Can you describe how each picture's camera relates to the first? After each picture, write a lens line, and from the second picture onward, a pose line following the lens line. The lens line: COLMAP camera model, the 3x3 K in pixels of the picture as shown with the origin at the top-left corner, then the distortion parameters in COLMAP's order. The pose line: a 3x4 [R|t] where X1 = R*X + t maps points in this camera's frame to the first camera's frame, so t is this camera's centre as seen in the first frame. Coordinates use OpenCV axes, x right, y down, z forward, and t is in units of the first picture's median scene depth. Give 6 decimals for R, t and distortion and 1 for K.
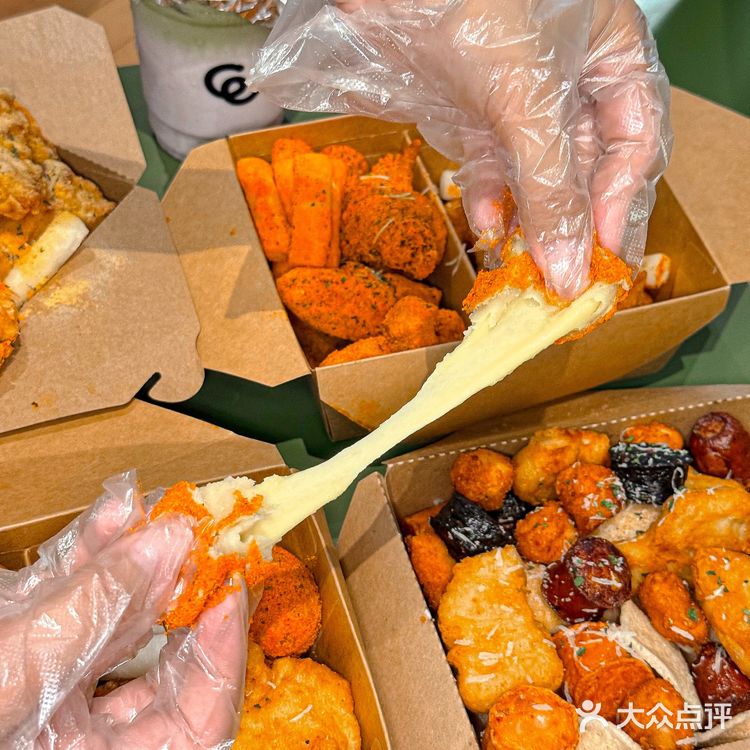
lens RADIAL K [[1514.8, 0, 375.0], [0, 1514.8, 375.0], [0, 0, 1]] dist [0.241112, -0.546503]
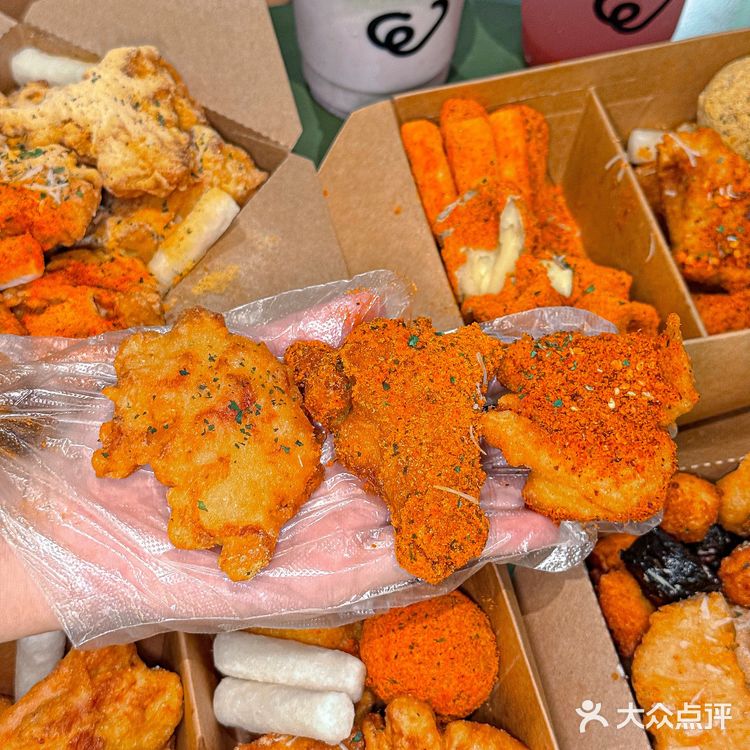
lens RADIAL K [[1514.8, 0, 375.0], [0, 1514.8, 375.0], [0, 0, 1]] dist [0.241112, -0.546503]
pose [[0.996405, 0.021890, -0.081838, -0.032367], [-0.015692, 0.997013, 0.075619, -0.066244], [0.083249, -0.074063, 0.993773, 0.108158]]
